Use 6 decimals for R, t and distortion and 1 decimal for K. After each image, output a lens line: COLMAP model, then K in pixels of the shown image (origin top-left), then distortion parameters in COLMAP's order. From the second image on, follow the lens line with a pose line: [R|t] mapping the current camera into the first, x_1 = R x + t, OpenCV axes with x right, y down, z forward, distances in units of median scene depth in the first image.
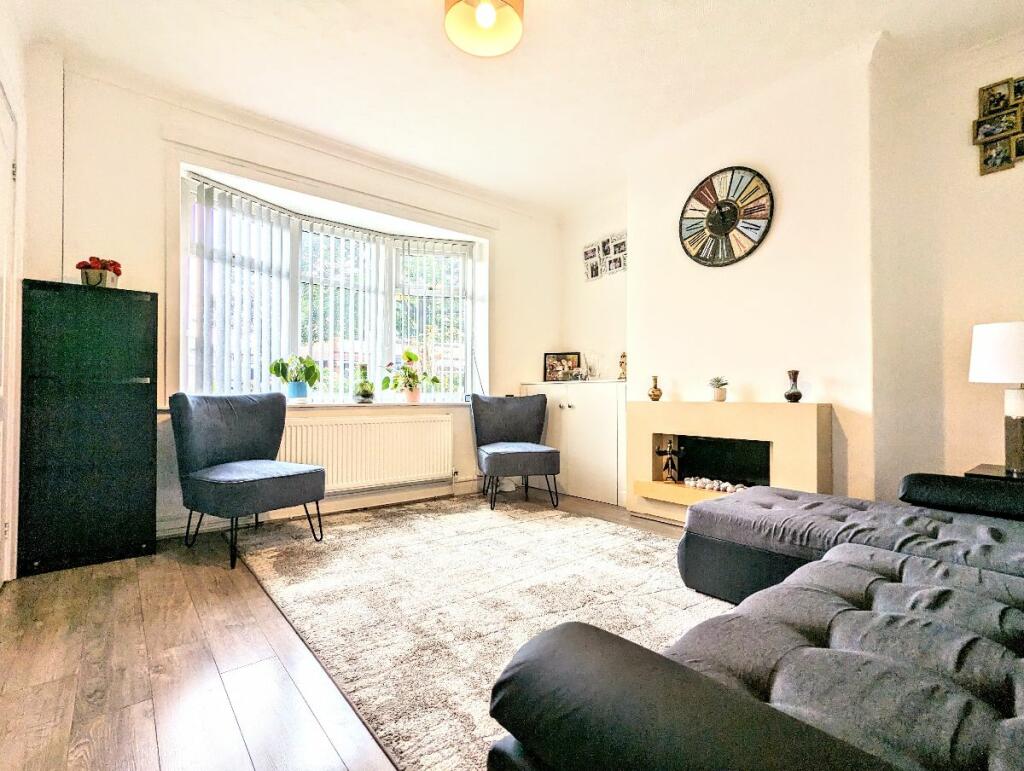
lens RADIAL K [[484.0, 0, 508.9], [0, 484.0, 388.9], [0, 0, 1]] dist [-0.007759, 0.002026]
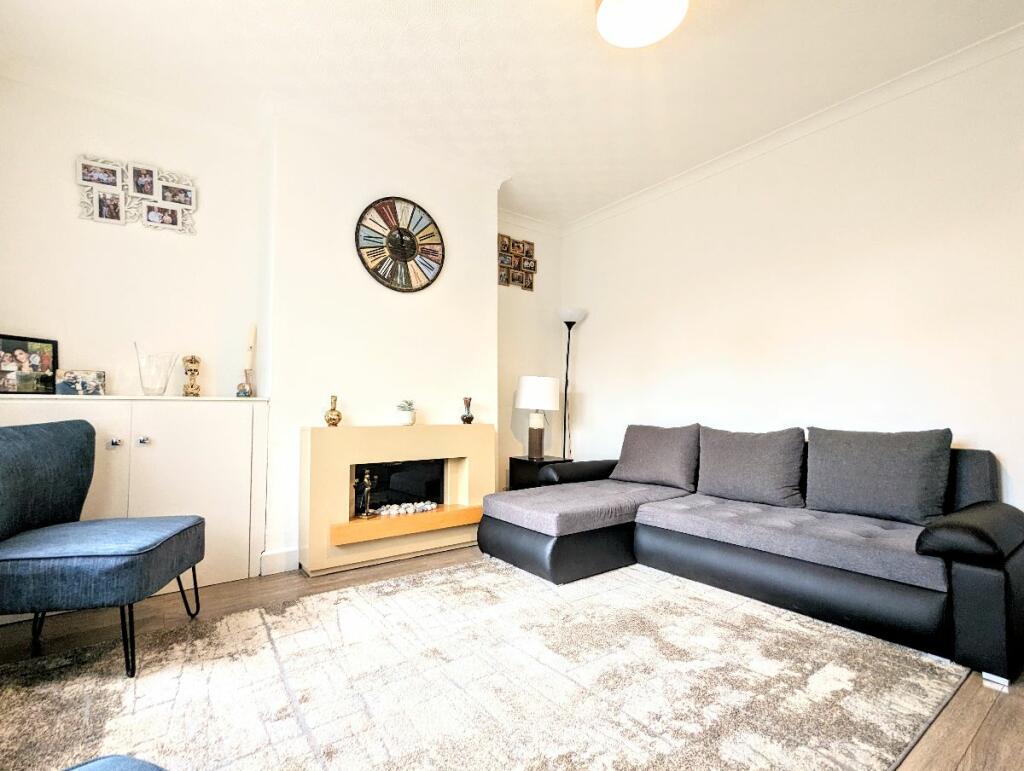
lens RADIAL K [[484.0, 0, 510.3], [0, 484.0, 386.3], [0, 0, 1]] dist [-0.007759, 0.002026]
pose [[0.046720, 0.049915, 0.997660, -0.549570], [-0.010643, 0.998719, -0.049469, -0.005603], [-0.998851, -0.008307, 0.047191, 0.712146]]
